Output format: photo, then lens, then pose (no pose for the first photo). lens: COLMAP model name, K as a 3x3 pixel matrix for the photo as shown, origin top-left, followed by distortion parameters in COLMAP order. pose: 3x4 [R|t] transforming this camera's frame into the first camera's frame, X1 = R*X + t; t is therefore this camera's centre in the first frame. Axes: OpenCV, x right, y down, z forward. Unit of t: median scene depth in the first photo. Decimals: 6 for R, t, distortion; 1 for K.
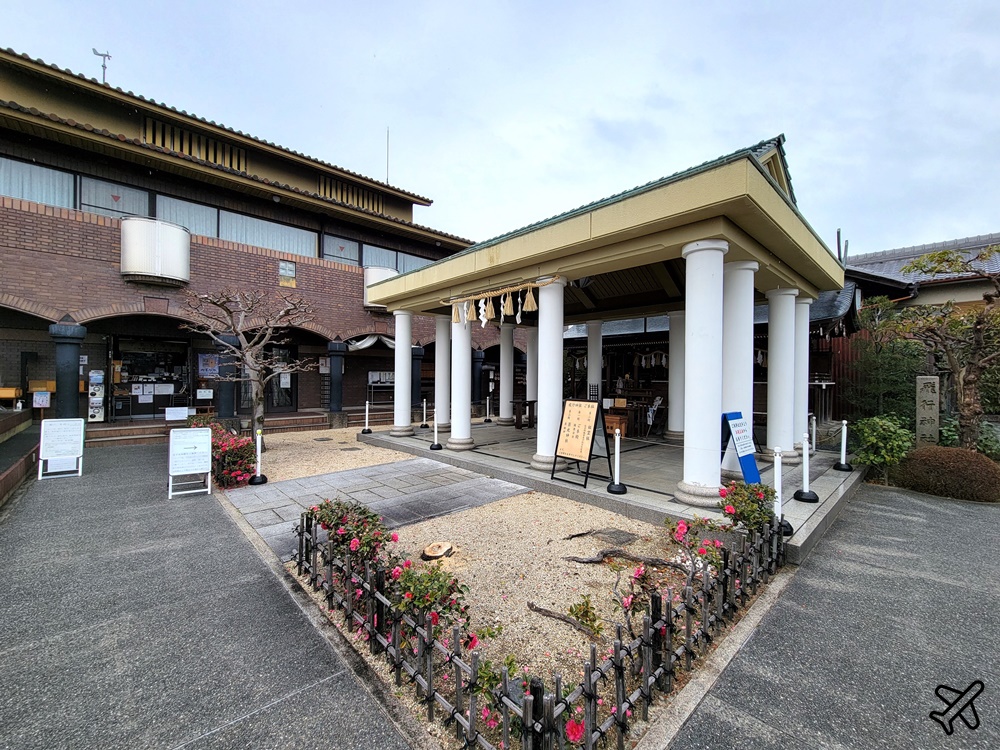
lens RADIAL K [[405.4, 0, 501.6], [0, 405.4, 375.9], [0, 0, 1]] dist [-0.000497, 0.000025]
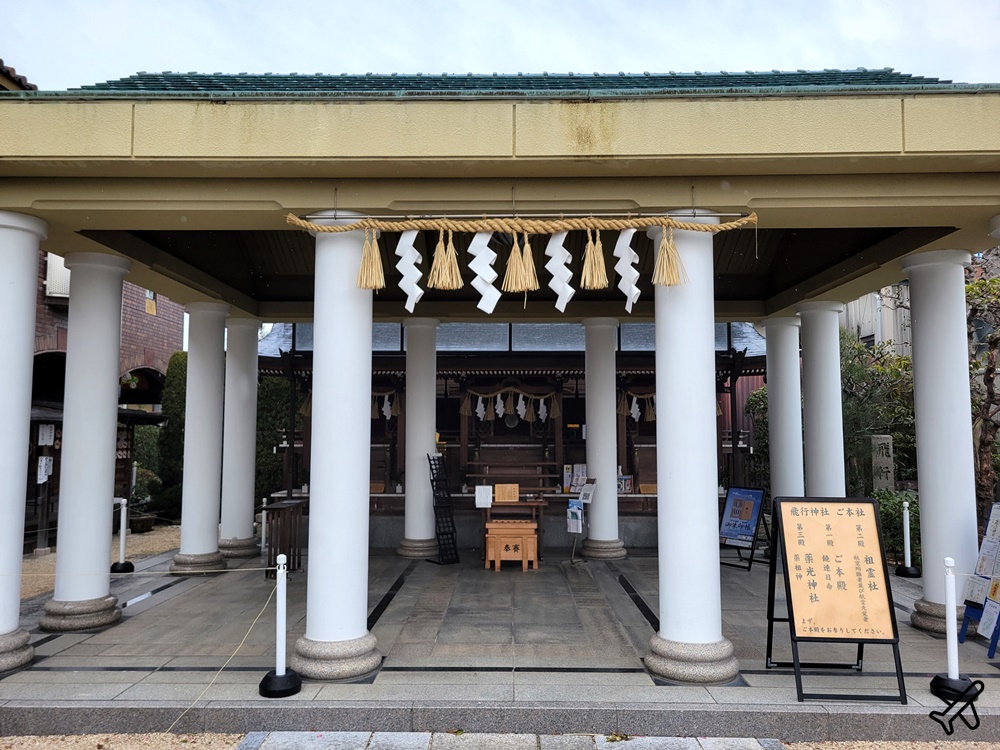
lens RADIAL K [[761.2, 0, 498.6], [0, 761.2, 373.3], [0, 0, 1]] dist [0.036763, -0.001619]
pose [[0.696758, 0.047621, 0.715723, -0.529604], [0.005619, 0.997401, -0.071834, -0.015970], [-0.717284, 0.054073, 0.694680, 0.532193]]
